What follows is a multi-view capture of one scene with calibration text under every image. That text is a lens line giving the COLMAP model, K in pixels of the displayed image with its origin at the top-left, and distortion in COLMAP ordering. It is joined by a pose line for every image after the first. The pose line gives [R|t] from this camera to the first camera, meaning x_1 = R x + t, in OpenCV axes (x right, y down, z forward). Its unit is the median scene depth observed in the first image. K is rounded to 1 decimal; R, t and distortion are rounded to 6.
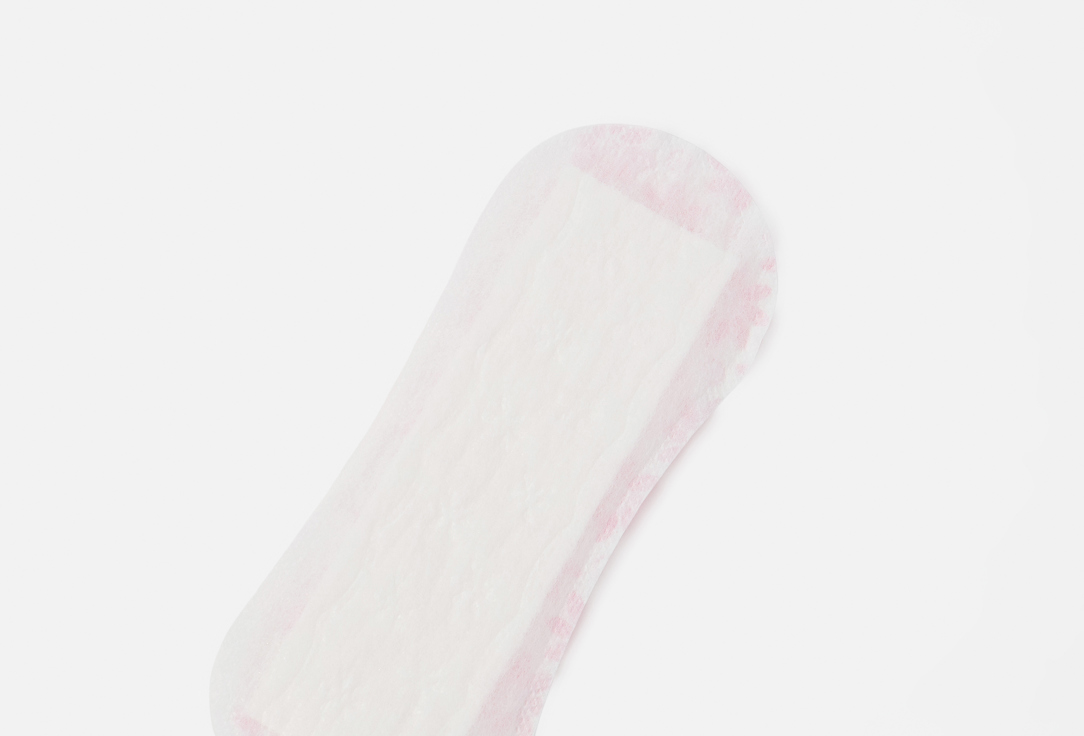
lens RADIAL K [[4090.4, 0, 542.0], [0, 4090.4, 368.3], [0, 0, 1]] dist [0.227192, 0.000000]
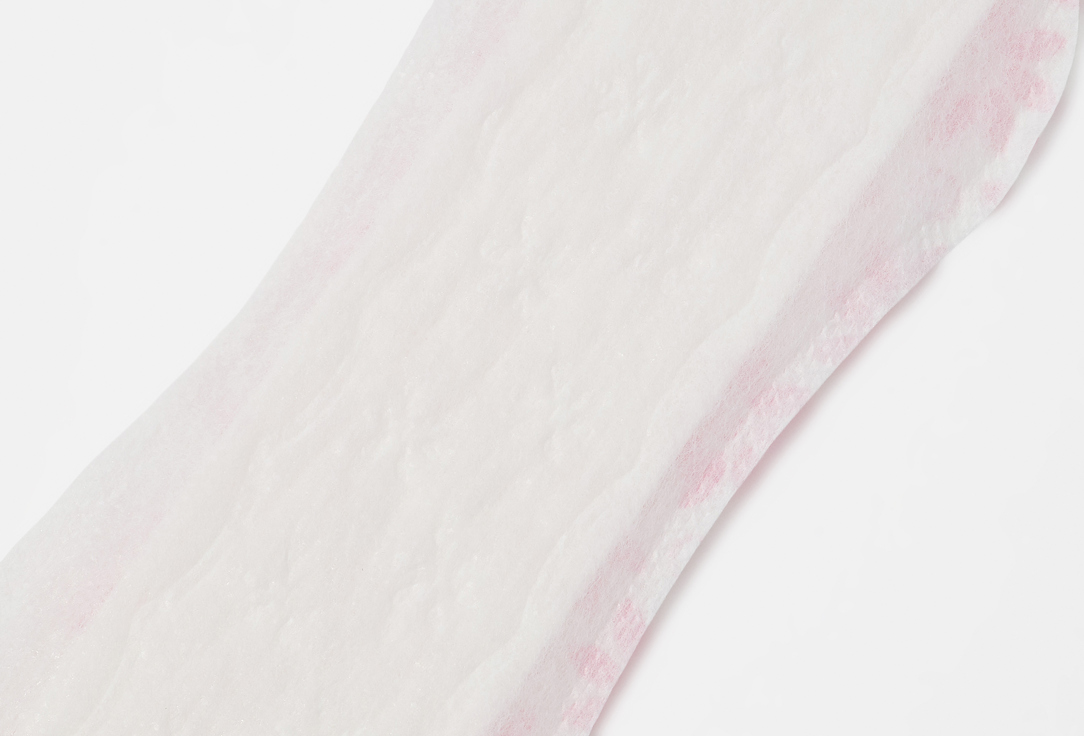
lens RADIAL K [[4090.4, 0, 542.0], [0, 4090.4, 367.1], [0, 0, 1]] dist [0.227192, 0.000000]
pose [[0.992281, 0.082530, -0.092559, 0.042530], [-0.071702, 0.990802, 0.114762, -0.033765], [0.101179, -0.107239, 0.989072, 0.483628]]
